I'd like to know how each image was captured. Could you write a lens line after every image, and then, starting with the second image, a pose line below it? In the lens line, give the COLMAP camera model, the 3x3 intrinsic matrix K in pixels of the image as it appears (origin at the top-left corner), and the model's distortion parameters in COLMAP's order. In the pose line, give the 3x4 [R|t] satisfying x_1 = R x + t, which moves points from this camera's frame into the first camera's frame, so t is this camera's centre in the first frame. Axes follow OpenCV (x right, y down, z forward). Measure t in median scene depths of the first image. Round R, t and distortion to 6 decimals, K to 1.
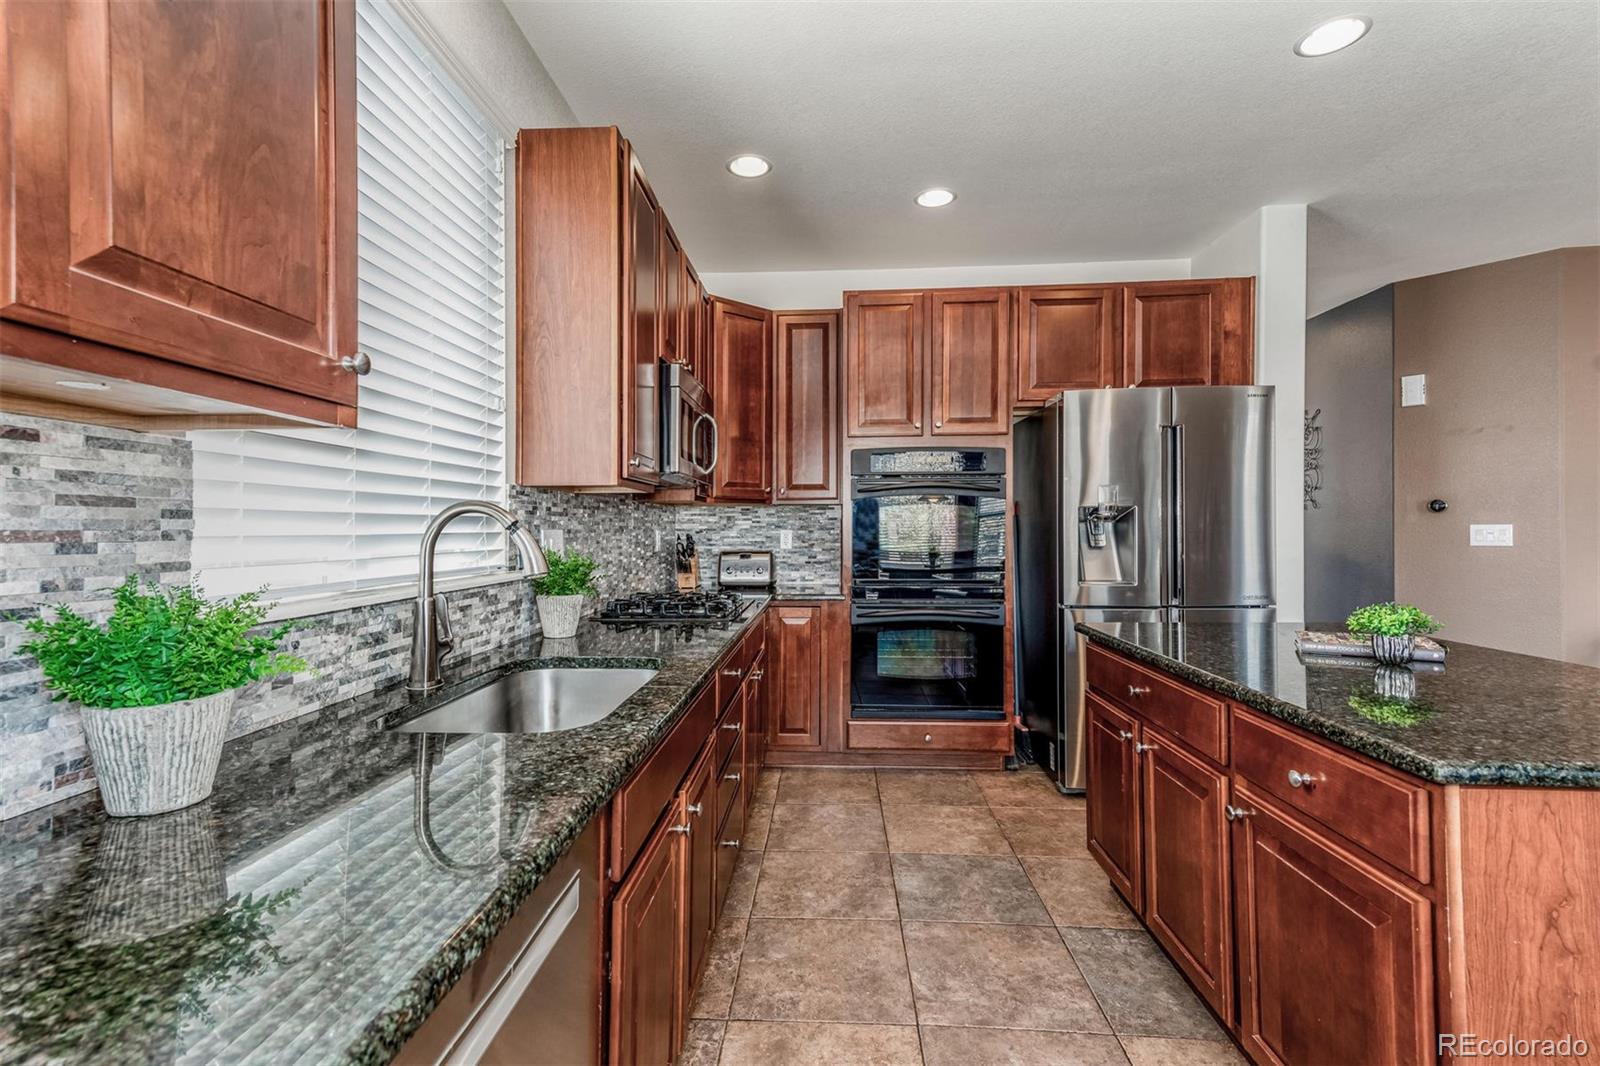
lens RADIAL K [[724.9, 0, 797.7], [0, 724.9, 526.7], [0, 0, 1]] dist [0.009215, -0.001598]
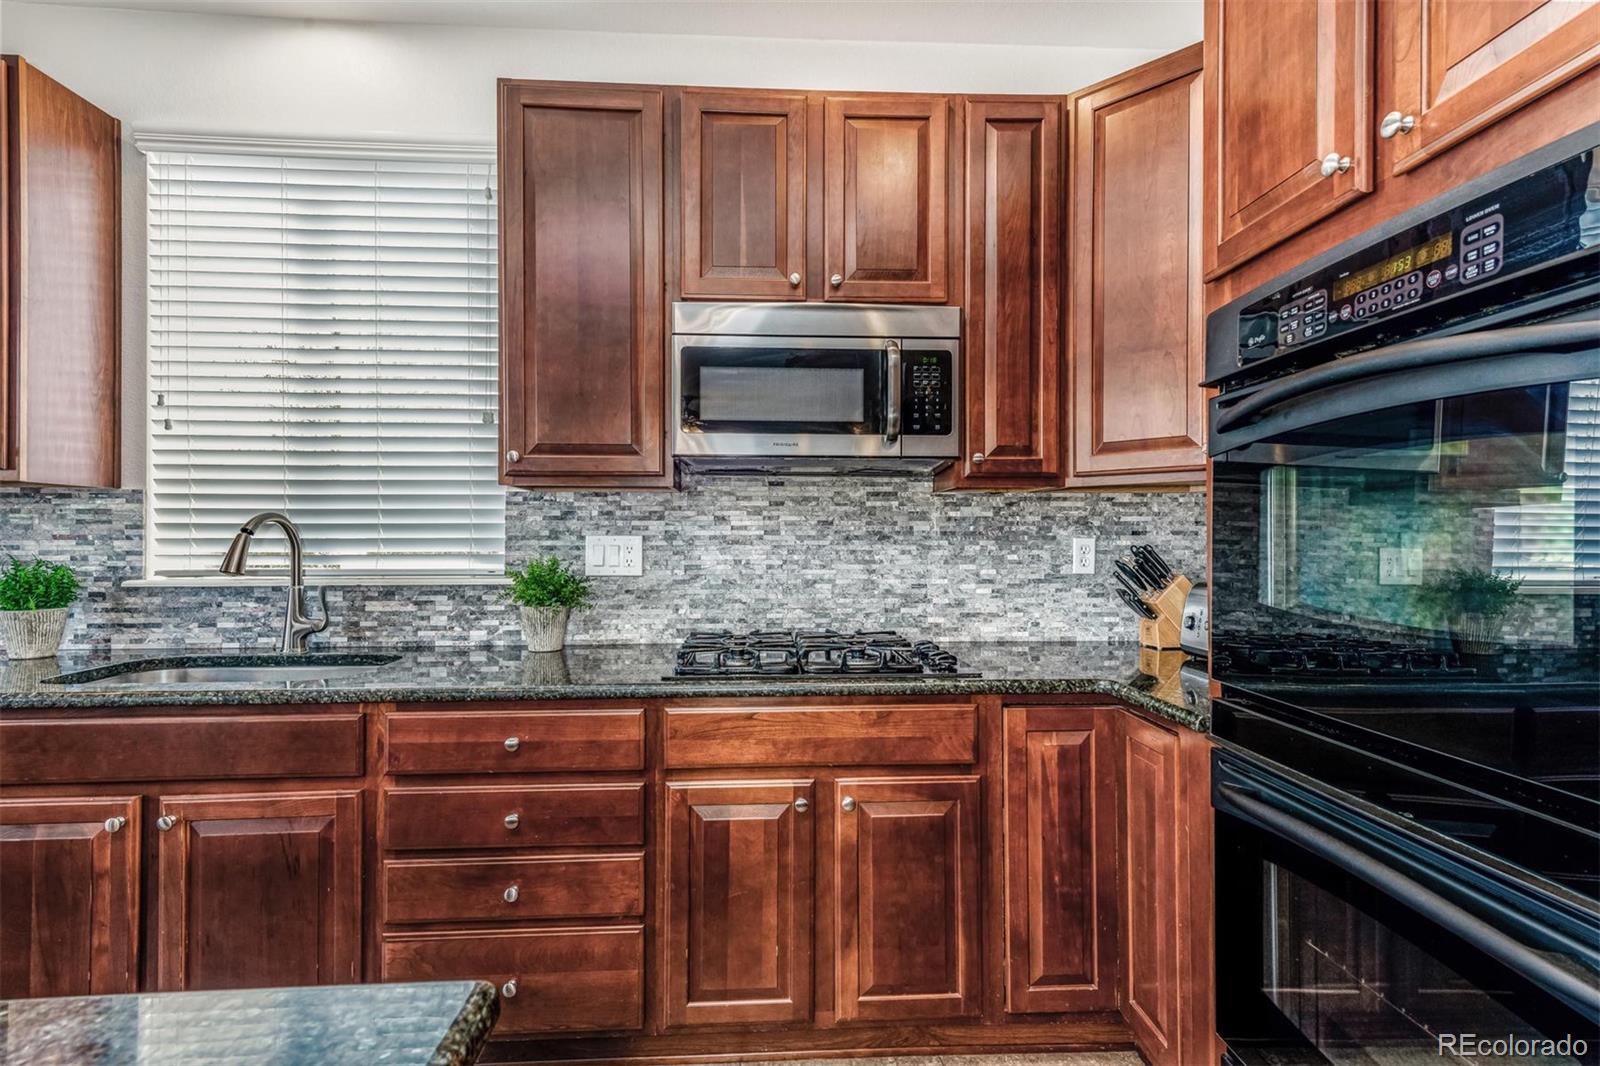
lens RADIAL K [[781.3, 0, 801.2], [0, 781.3, 529.9], [0, 0, 1]] dist [0.021157, 0.000054]
pose [[0.116006, 0.002379, -0.993246, 1.260729], [-0.000473, 0.999997, 0.002340, -0.012300], [0.993248, 0.000198, 0.116006, 2.120320]]
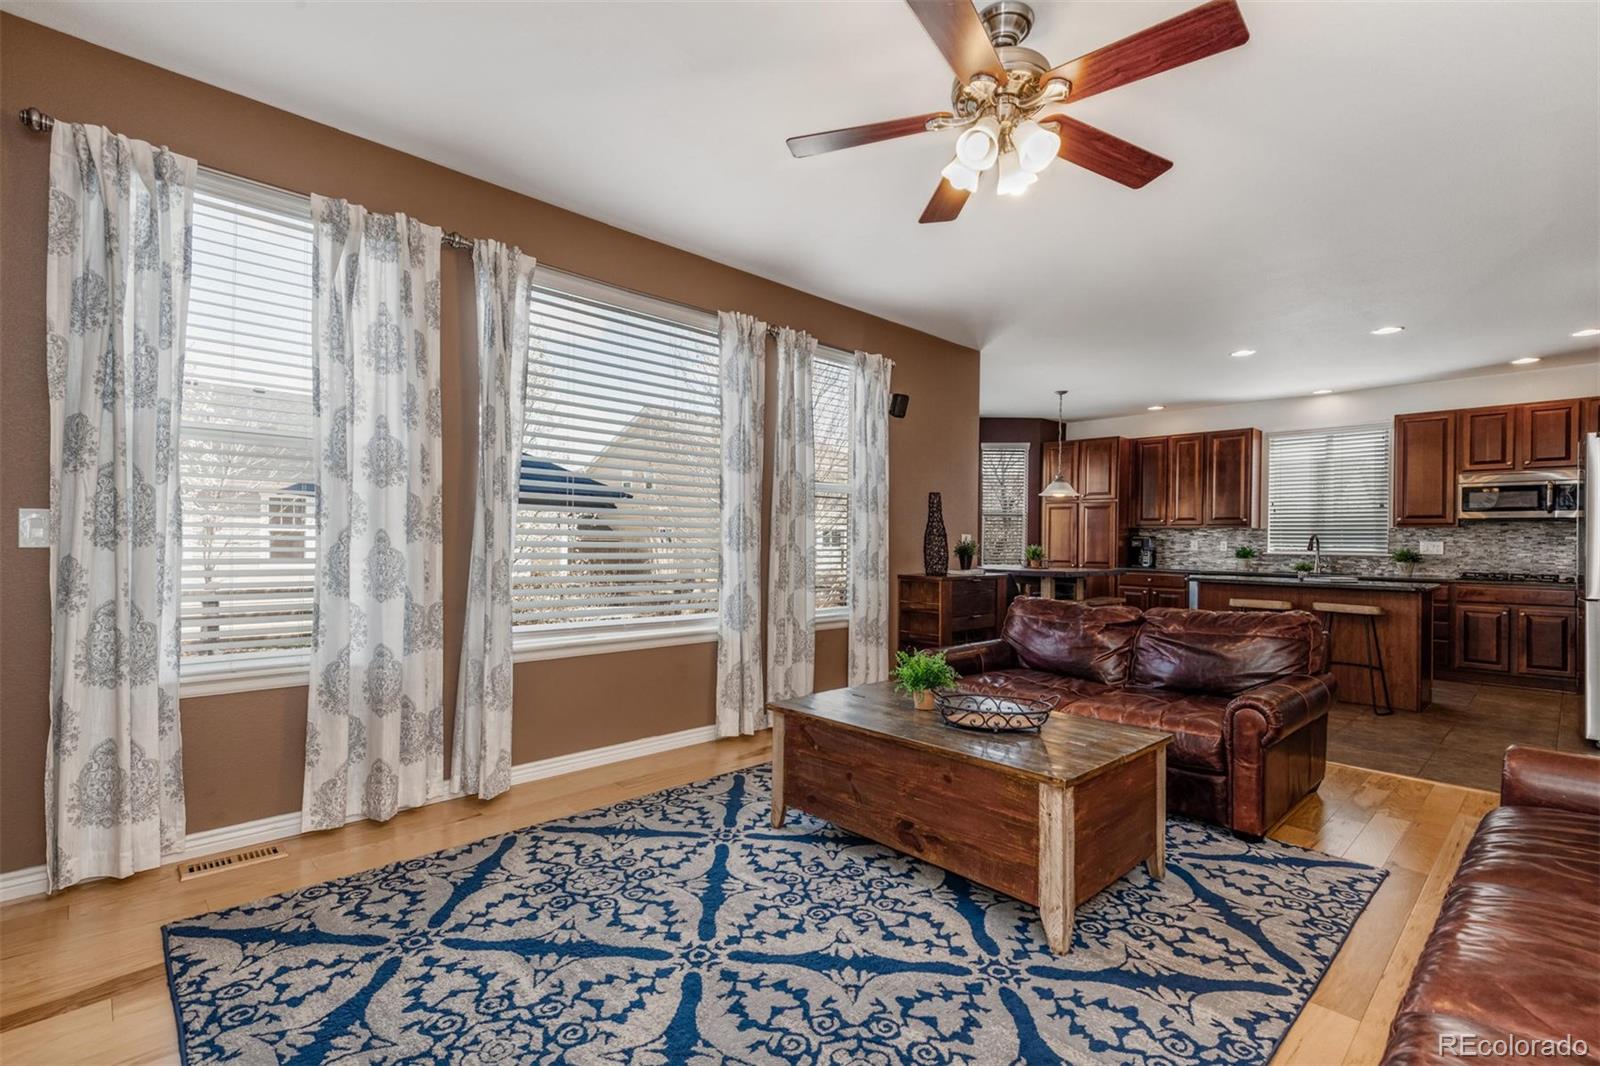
lens RADIAL K [[748.4, 0, 791.3], [0, 748.4, 541.0], [0, 0, 1]] dist [0.017787, 0.000607]
pose [[-0.681985, -0.007149, -0.731331, 6.740666], [-0.010677, 0.999943, 0.000181, 0.050676], [0.731288, 0.007932, -0.682023, 2.257693]]
